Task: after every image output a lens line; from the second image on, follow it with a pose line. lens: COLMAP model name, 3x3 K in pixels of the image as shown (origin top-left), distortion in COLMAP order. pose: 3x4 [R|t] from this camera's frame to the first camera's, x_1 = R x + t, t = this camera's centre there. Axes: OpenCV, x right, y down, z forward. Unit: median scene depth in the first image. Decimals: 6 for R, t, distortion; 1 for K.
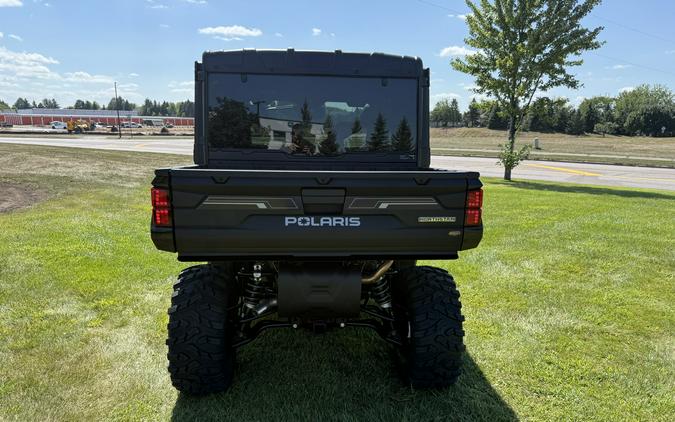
lens RADIAL K [[458.2, 0, 338.2], [0, 458.2, 210.4], [0, 0, 1]] dist [0.027336, -0.027896]
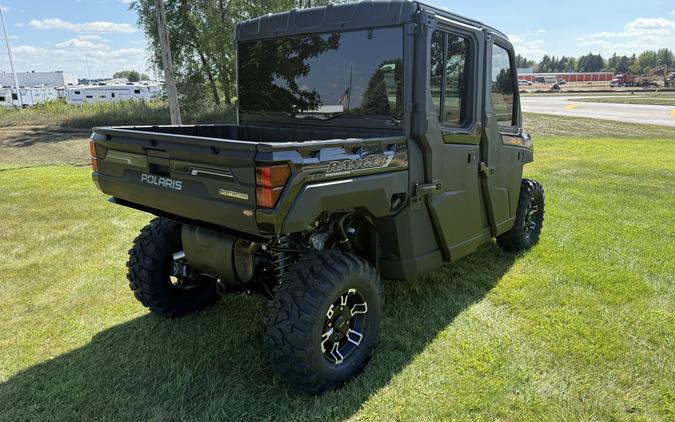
lens RADIAL K [[458.2, 0, 325.6], [0, 458.2, 206.7], [0, 0, 1]] dist [0.027336, -0.027896]
pose [[0.717703, 0.149909, -0.680022, 0.957876], [-0.097801, 0.988573, 0.114707, -0.076147], [0.689447, -0.015819, 0.724163, 0.495668]]
